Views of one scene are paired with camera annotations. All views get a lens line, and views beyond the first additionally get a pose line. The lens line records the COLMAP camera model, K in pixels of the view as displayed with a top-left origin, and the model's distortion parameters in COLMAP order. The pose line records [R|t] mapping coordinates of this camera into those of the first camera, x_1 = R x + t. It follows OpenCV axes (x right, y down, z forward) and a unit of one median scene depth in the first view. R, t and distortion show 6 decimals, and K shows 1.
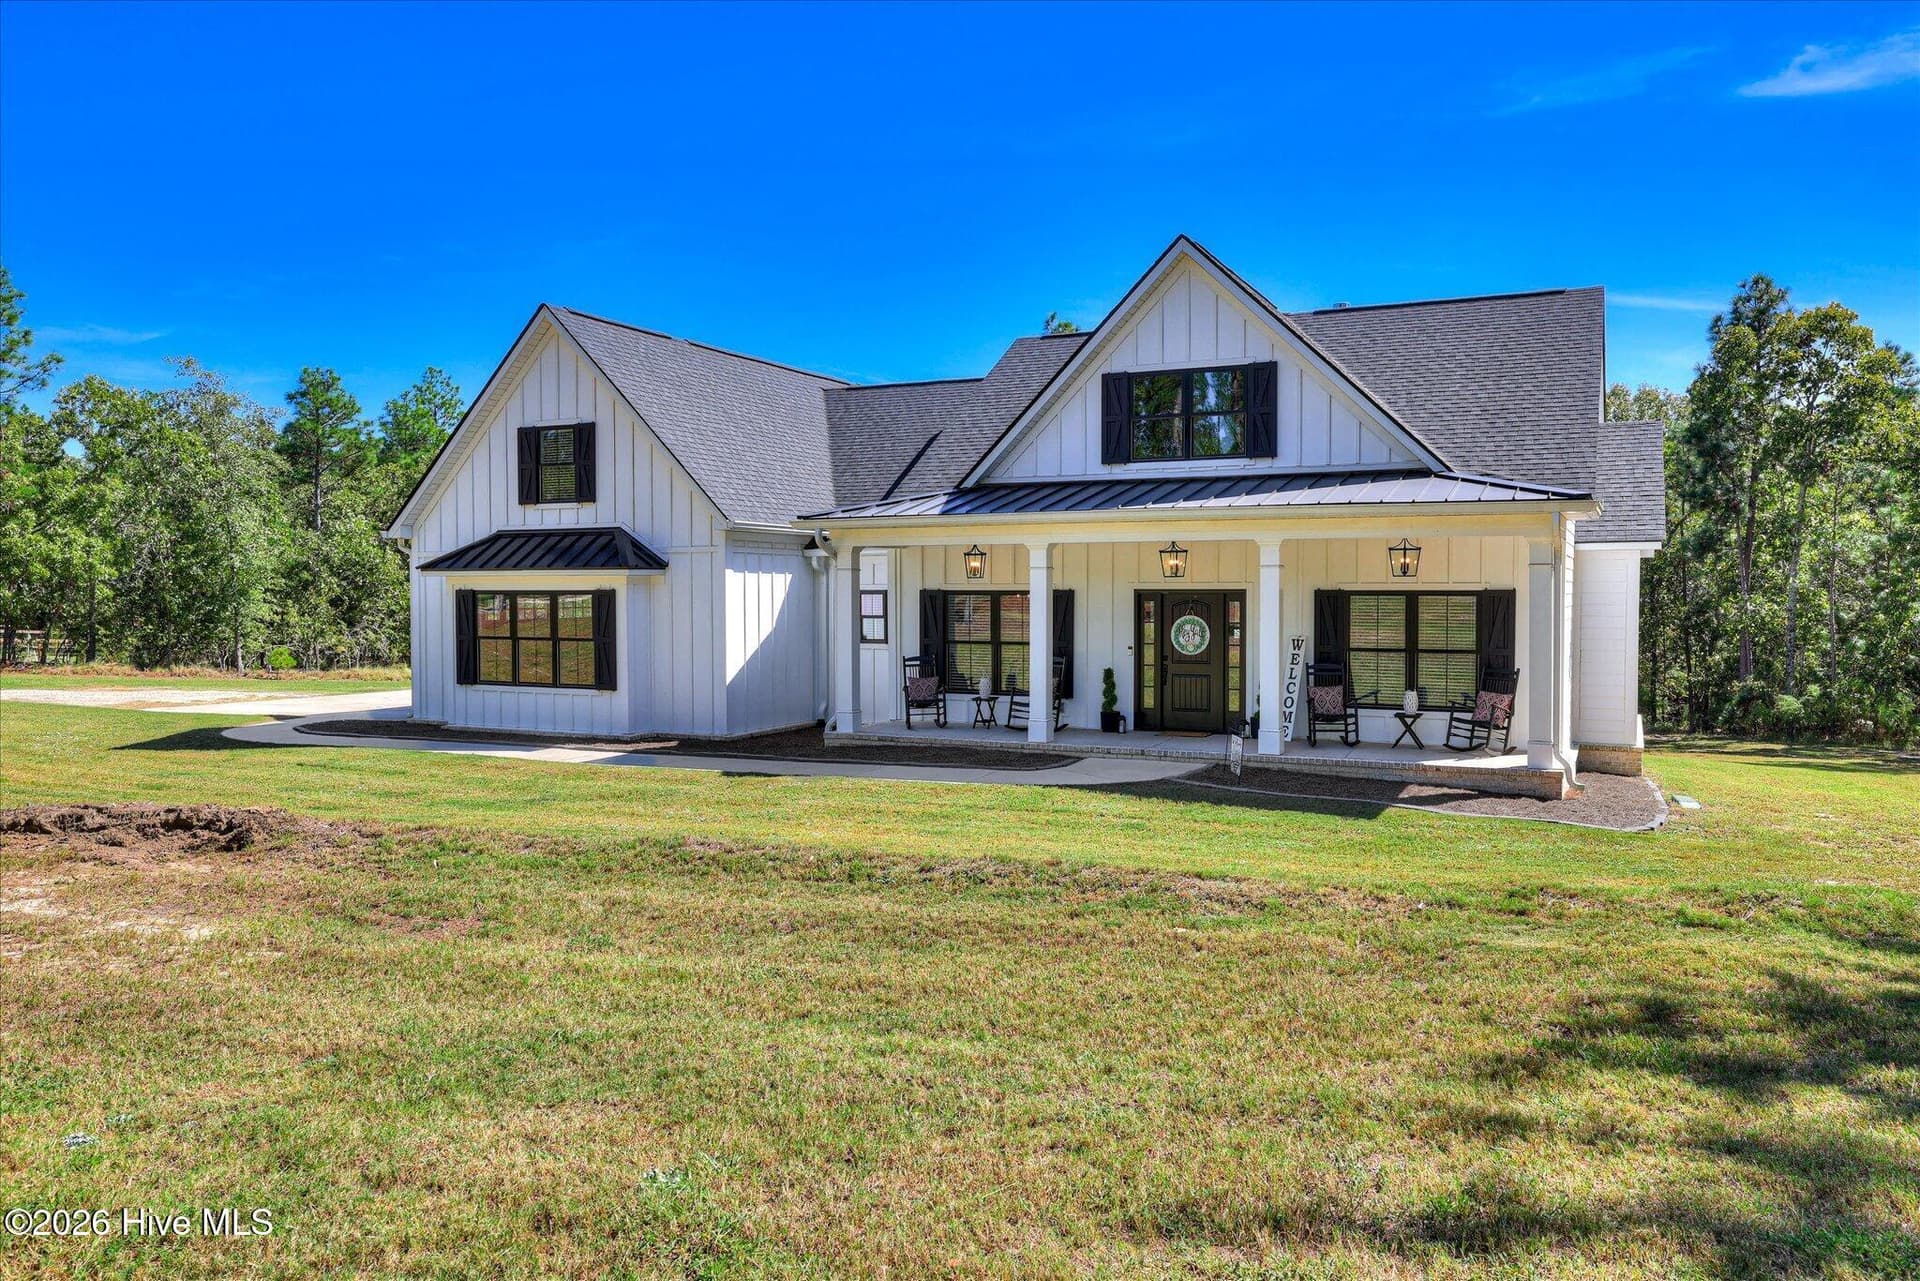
lens RADIAL K [[1349.5, 0, 969.5], [0, 1349.5, 636.2], [0, 0, 1]] dist [-0.001250, 0.008669]
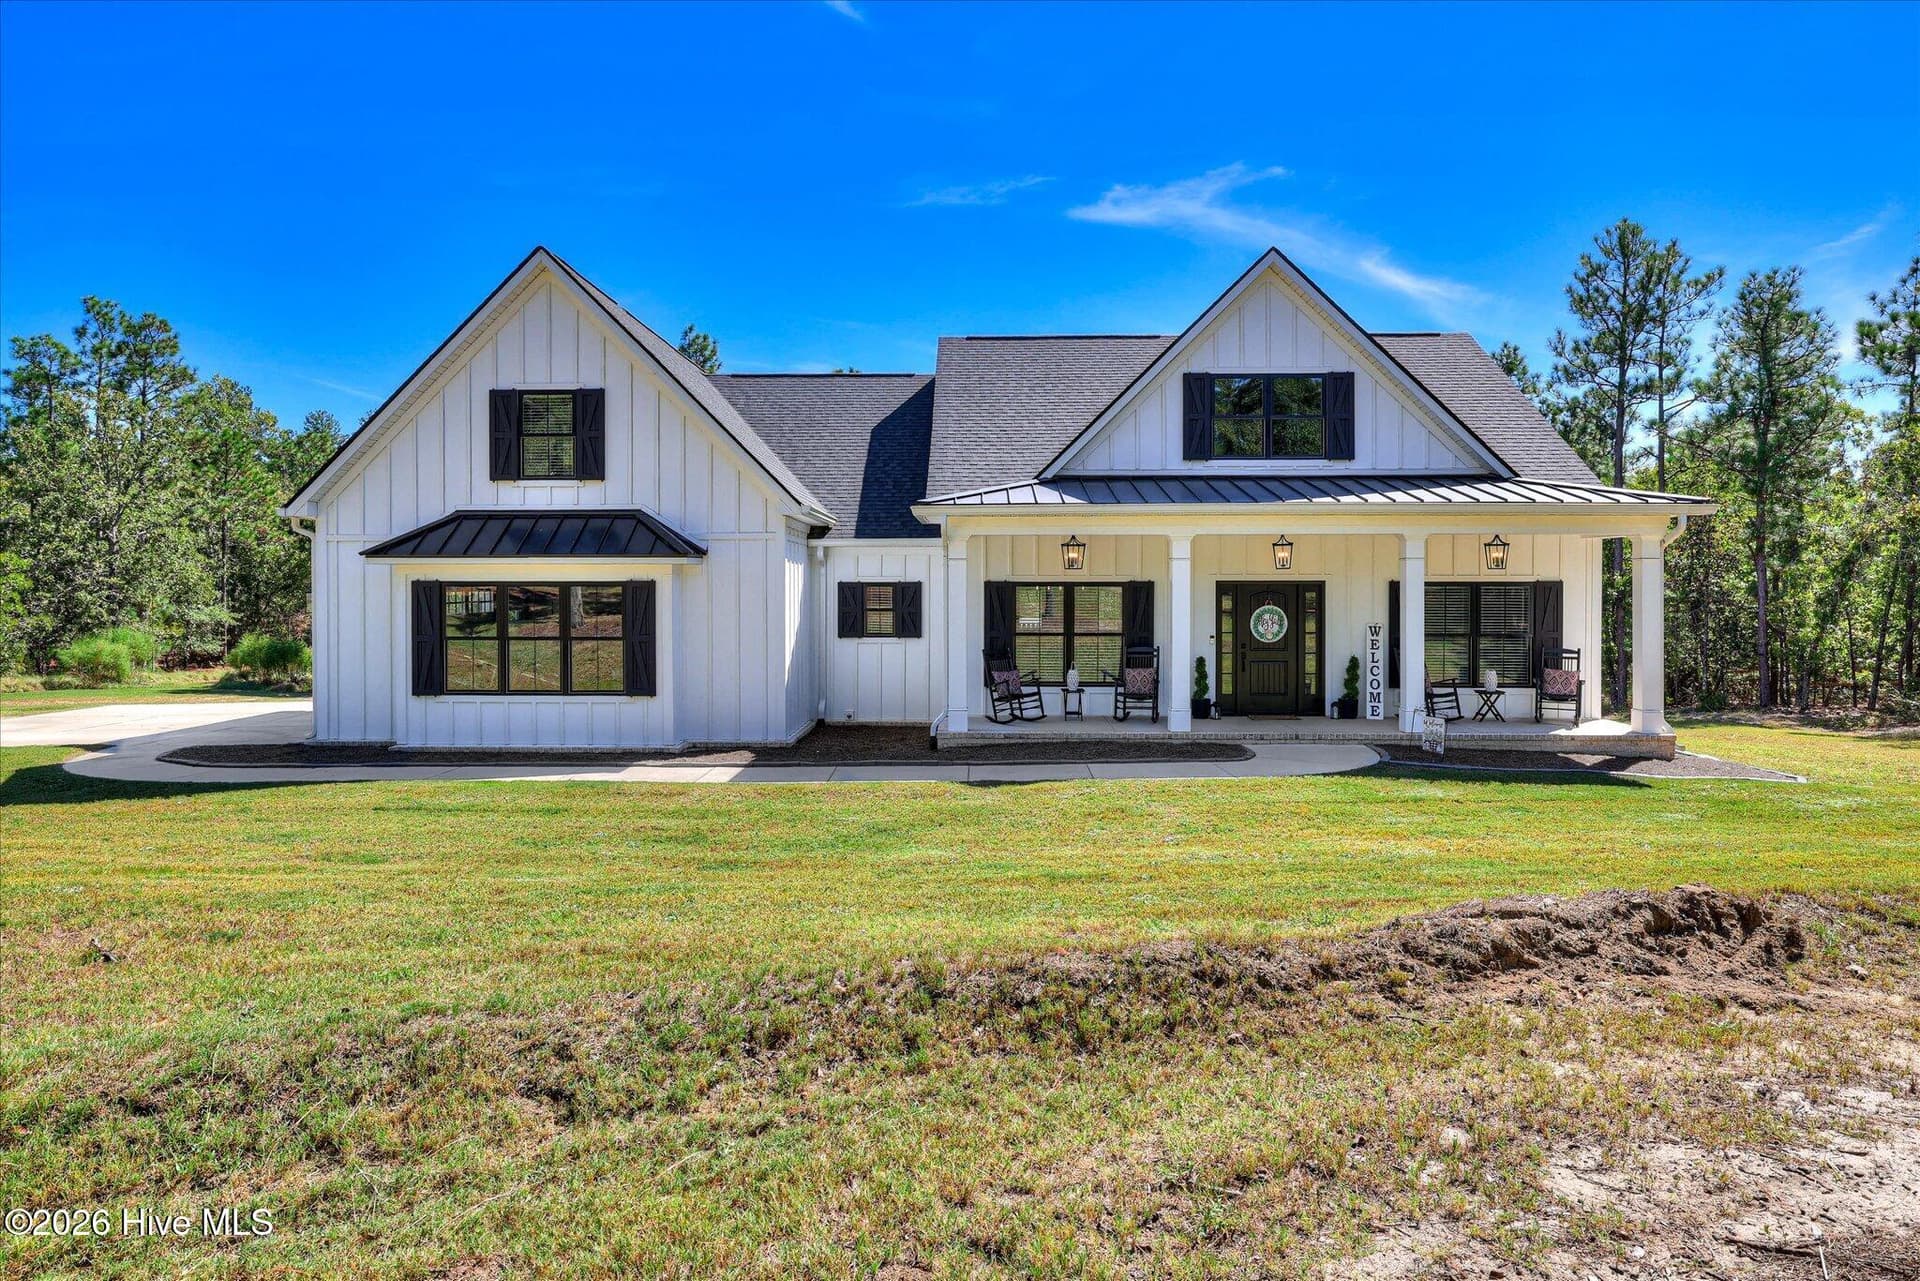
lens RADIAL K [[1225.2, 0, 951.6], [0, 1225.2, 599.4], [0, 0, 1]] dist [-0.001577, 0.002761]
pose [[0.915136, -0.005140, 0.403113, -0.414298], [0.013349, 0.999757, -0.017557, -0.005870], [-0.402925, 0.021448, 0.914982, 0.198984]]
